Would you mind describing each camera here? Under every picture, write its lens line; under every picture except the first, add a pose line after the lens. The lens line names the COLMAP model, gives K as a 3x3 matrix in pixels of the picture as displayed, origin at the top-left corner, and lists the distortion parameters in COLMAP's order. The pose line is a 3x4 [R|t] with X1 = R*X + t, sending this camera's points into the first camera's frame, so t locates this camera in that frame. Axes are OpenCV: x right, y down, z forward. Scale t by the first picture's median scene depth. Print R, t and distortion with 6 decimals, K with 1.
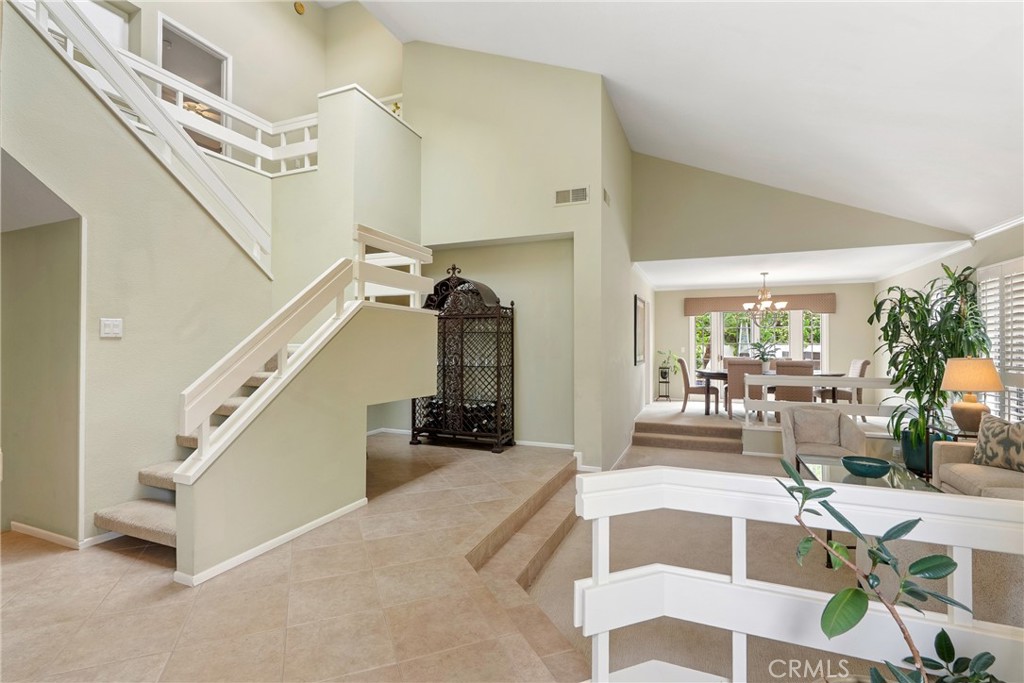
lens RADIAL K [[471.5, 0, 509.9], [0, 471.5, 340.2], [0, 0, 1]] dist [-0.002033, 0.000110]
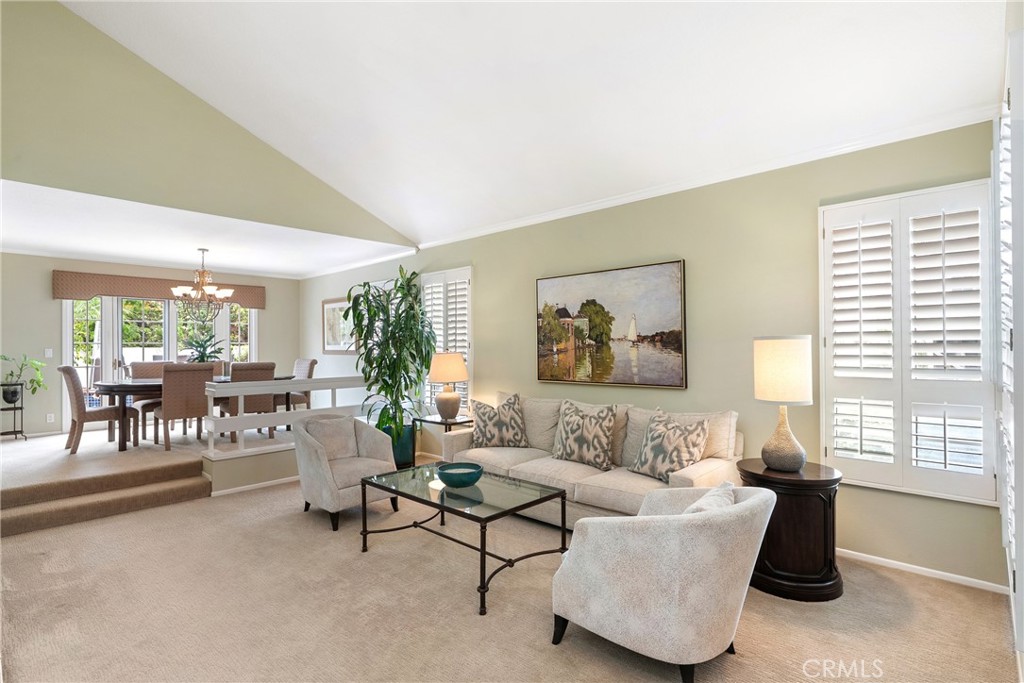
lens RADIAL K [[503.7, 0, 506.0], [0, 503.7, 343.6], [0, 0, 1]] dist [0.004087, 0.001704]
pose [[0.370572, 0.001657, 0.928802, -0.043097], [0.000021, 0.999998, -0.001792, 0.013860], [-0.928804, 0.000684, 0.370571, 0.296711]]
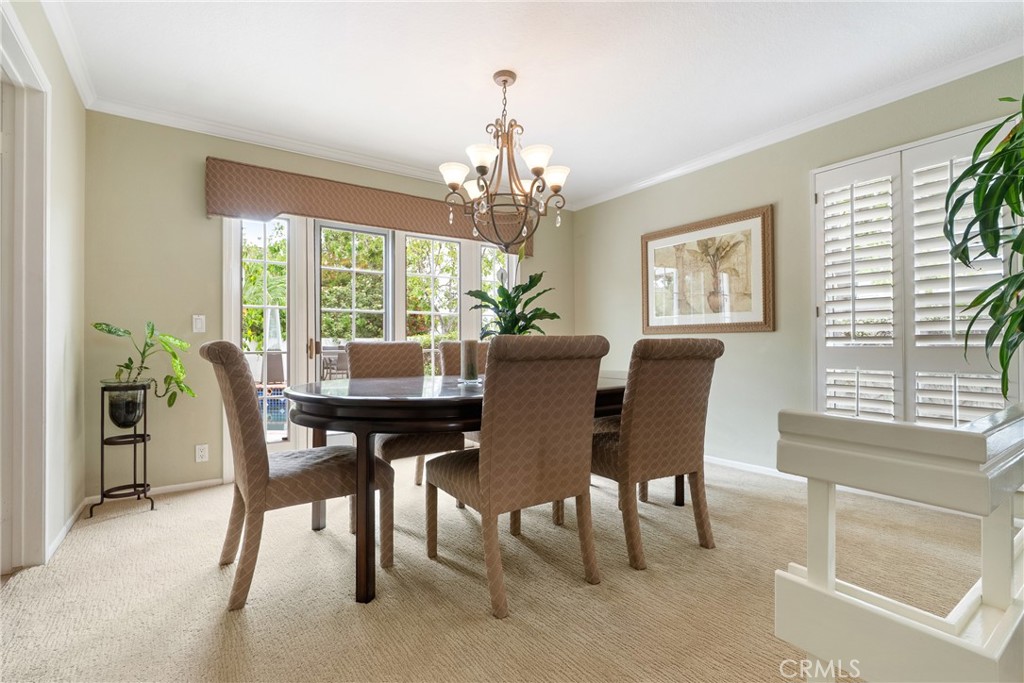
lens RADIAL K [[471.5, 0, 510.9], [0, 471.5, 340.9], [0, 0, 1]] dist [-0.002033, 0.000110]
pose [[0.544637, -0.000099, 0.838672, 0.331732], [-0.000689, 1.000000, 0.000566, 0.047778], [-0.838672, -0.000886, 0.544636, 1.000923]]
